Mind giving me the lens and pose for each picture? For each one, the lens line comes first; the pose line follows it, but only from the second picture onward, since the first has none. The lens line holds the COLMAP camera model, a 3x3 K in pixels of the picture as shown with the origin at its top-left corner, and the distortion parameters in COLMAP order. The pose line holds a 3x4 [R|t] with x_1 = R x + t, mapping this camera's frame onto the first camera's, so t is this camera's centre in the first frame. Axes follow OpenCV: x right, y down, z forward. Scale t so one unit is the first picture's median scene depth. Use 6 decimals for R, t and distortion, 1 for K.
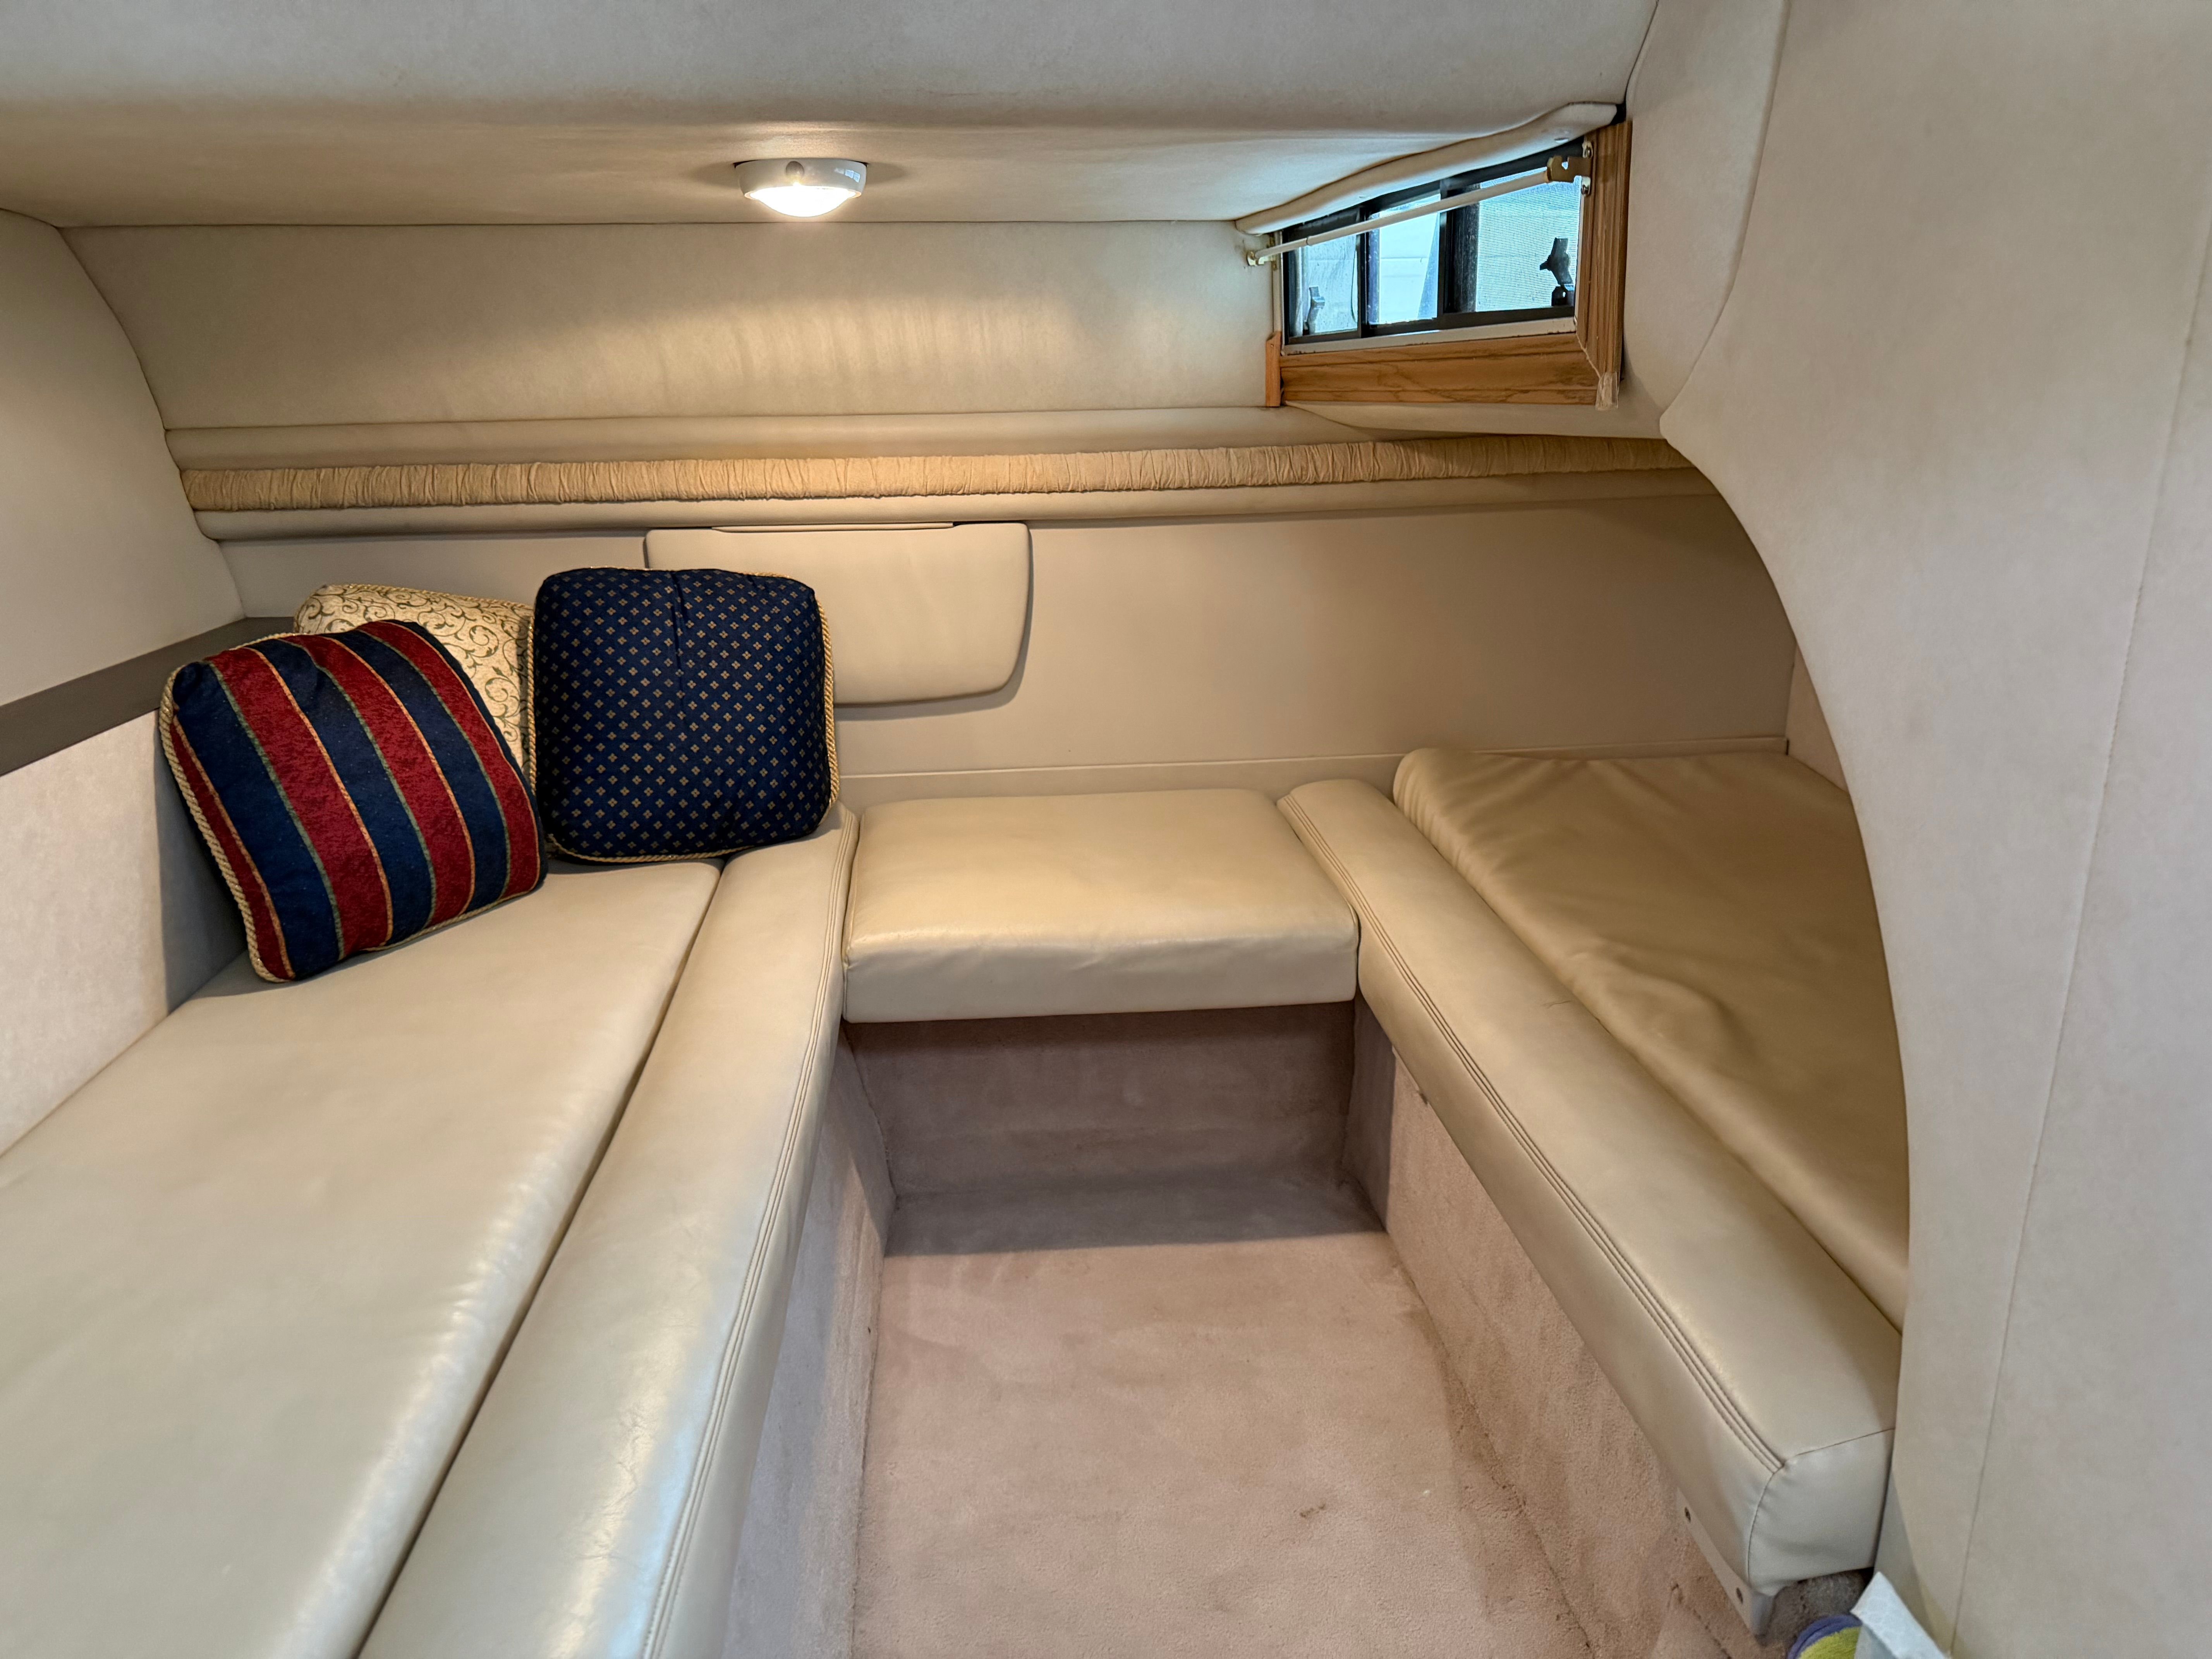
lens RADIAL K [[1592.4, 0, 1130.5], [0, 1592.4, 842.8], [0, 0, 1]] dist [0.215405, -0.481920]
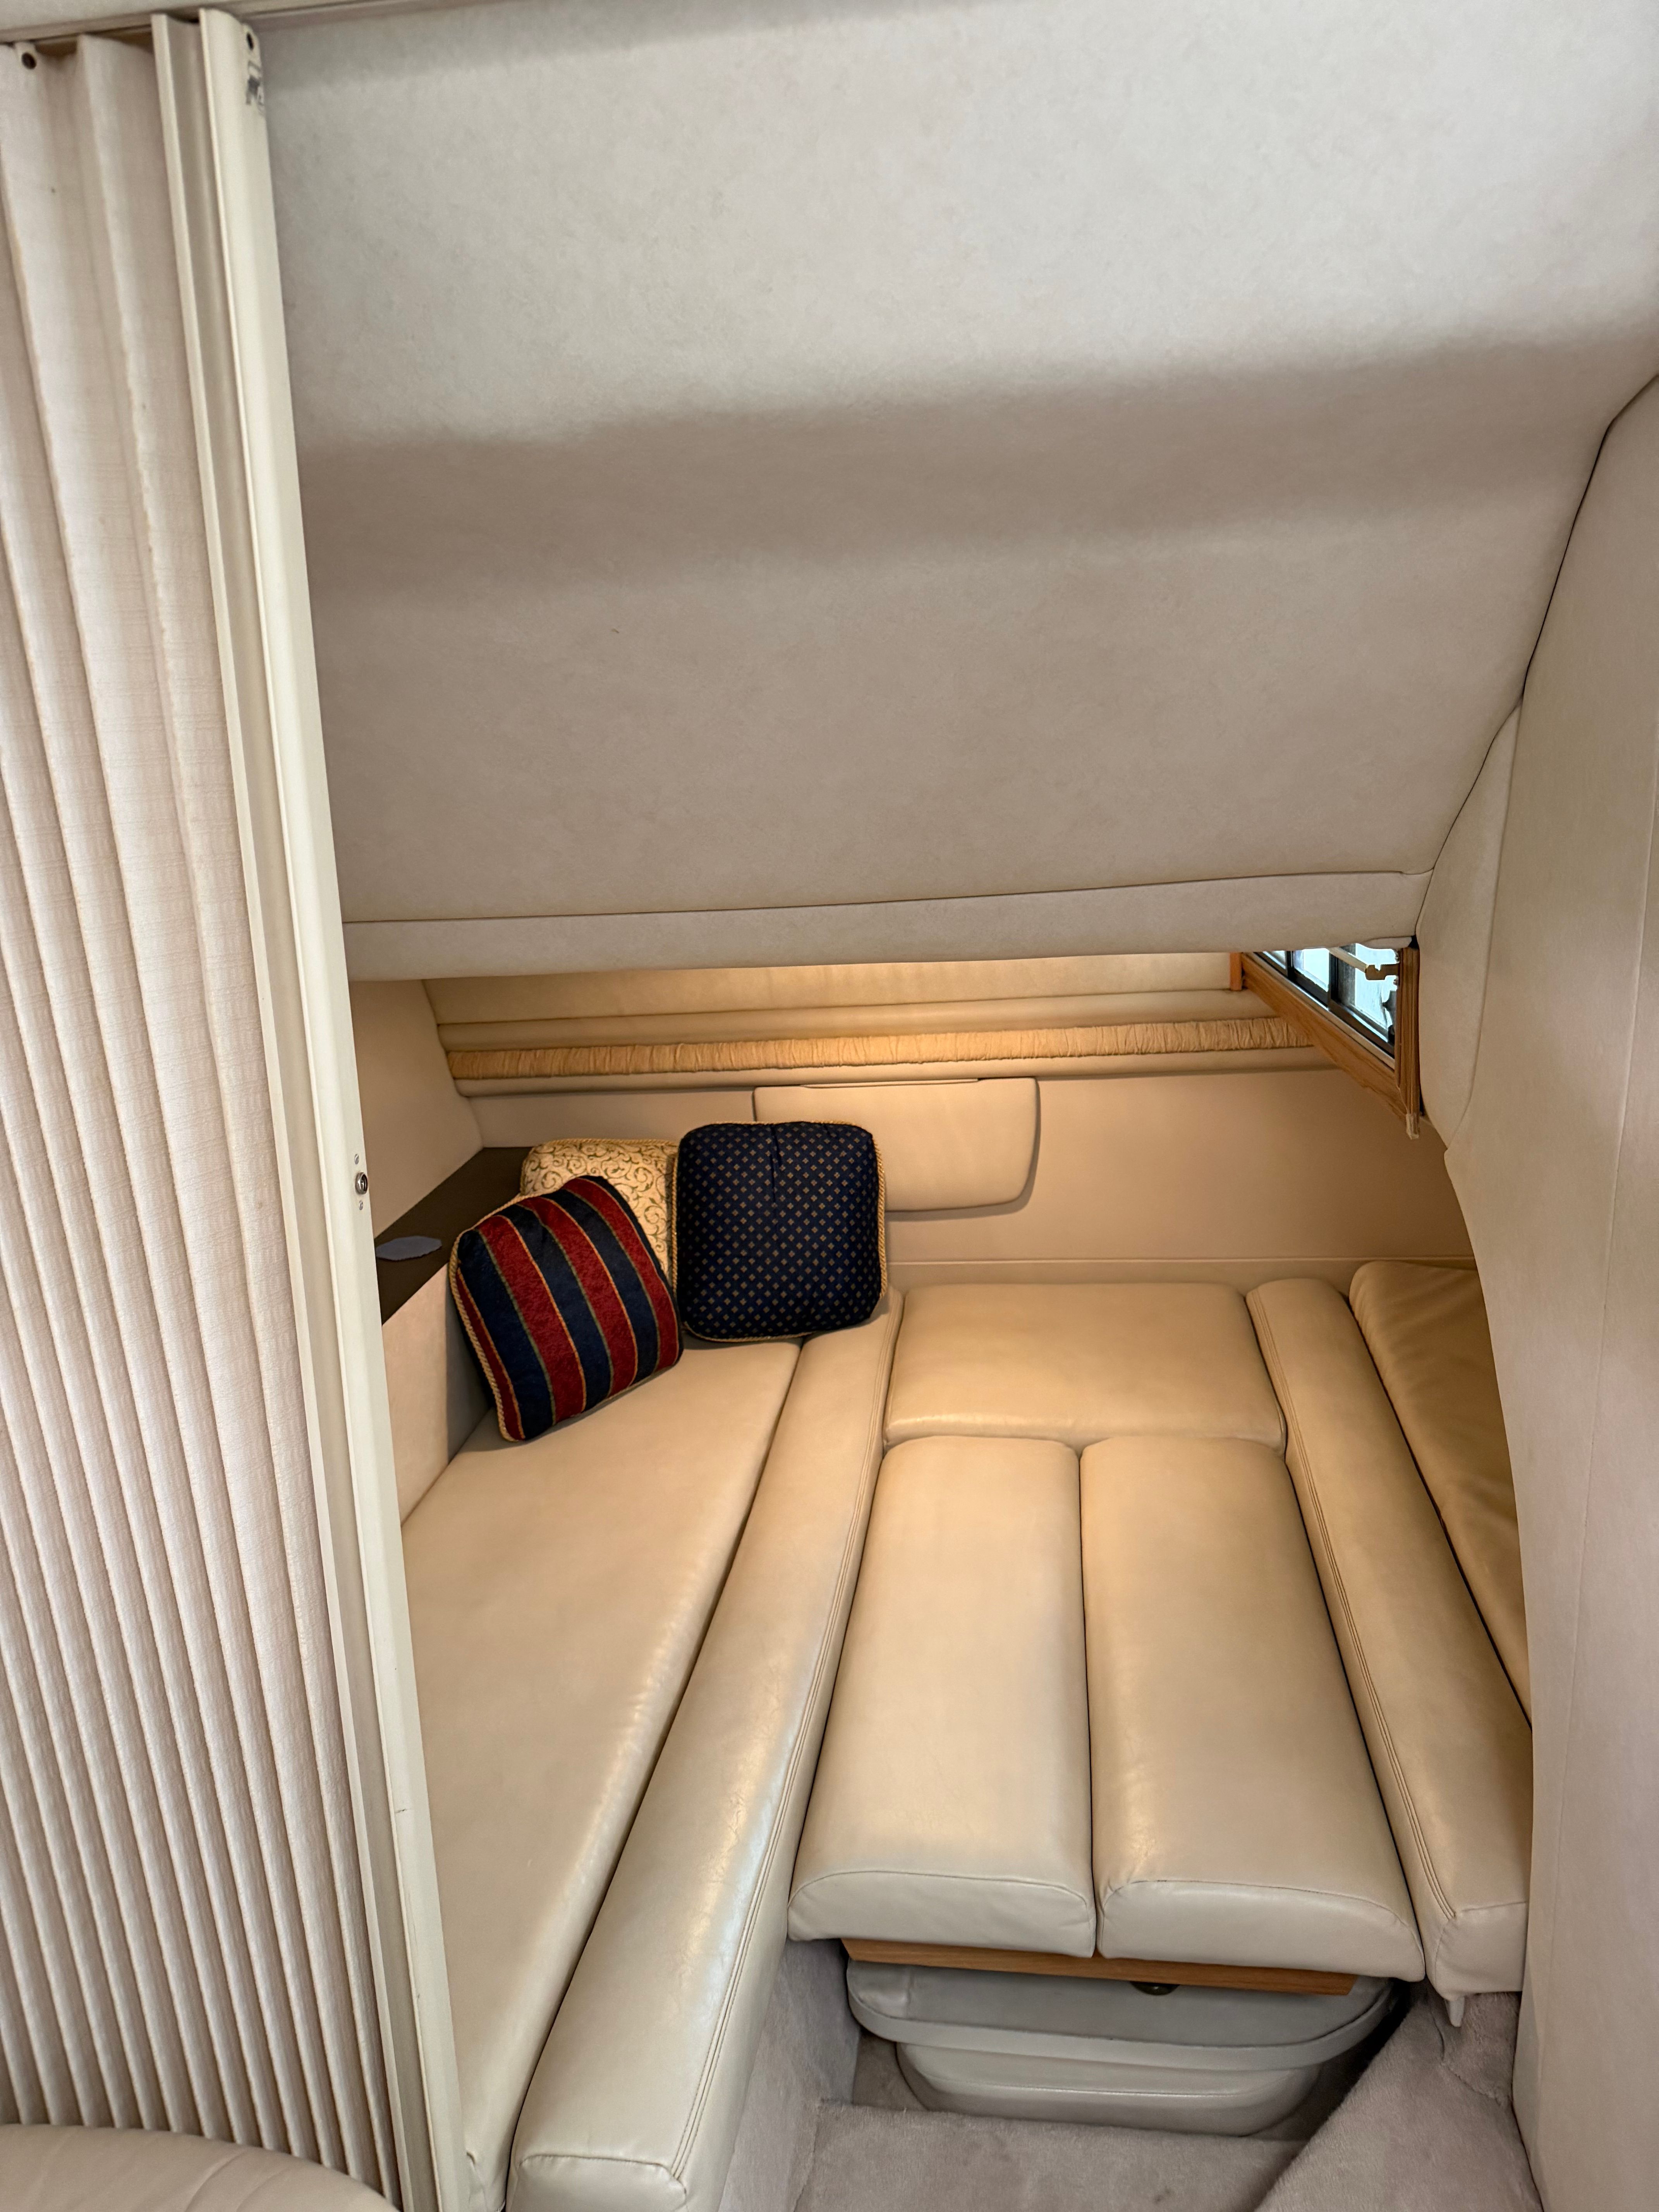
lens RADIAL K [[1593.2, 0, 809.2], [0, 1593.2, 1118.4], [0, 0, 1]] dist [0.157444, -0.277603]
pose [[0.967471, 0.011332, -0.252729, 0.091038], [-0.013982, 0.999864, -0.008693, -0.166726], [0.252596, 0.011944, 0.967498, -0.304256]]
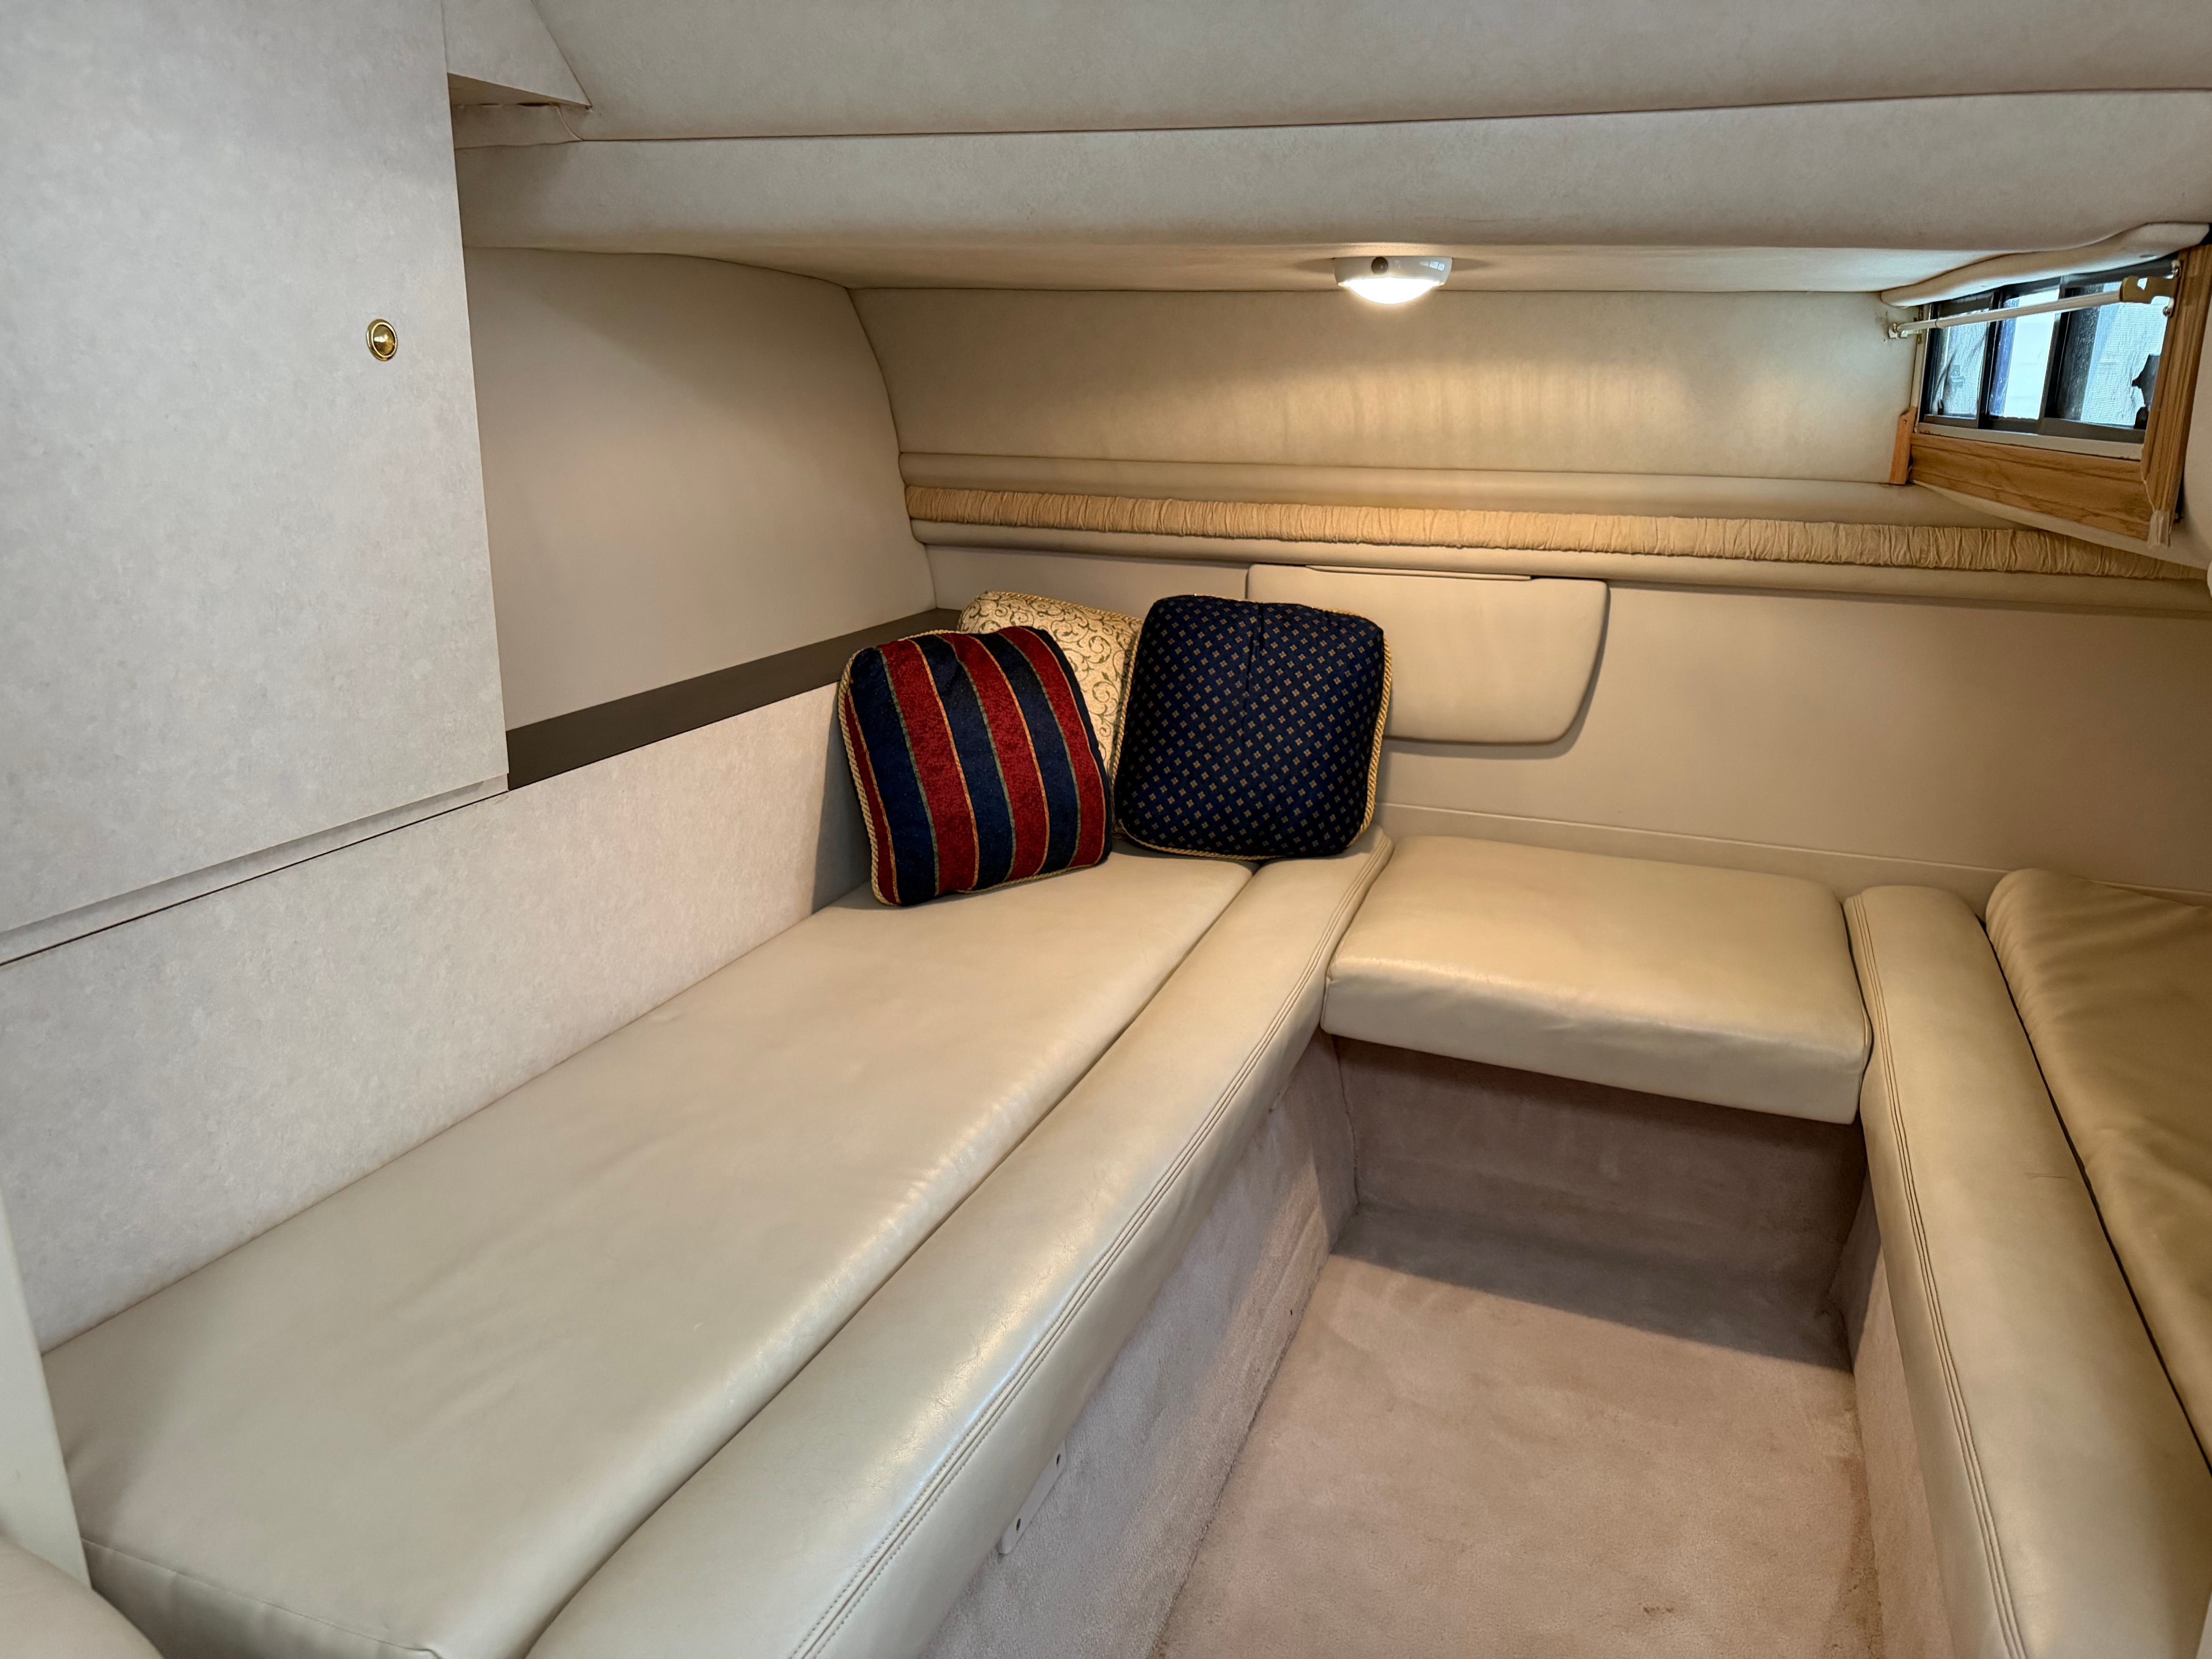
lens RADIAL K [[1593.2, 0, 1087.4], [0, 1593.2, 843.4], [0, 0, 1]] dist [0.157444, -0.277603]
pose [[0.892246, 0.159082, -0.422598, 0.108294], [-0.158748, 0.986654, 0.036244, -0.025667], [0.422723, 0.034748, 0.905592, -0.049852]]
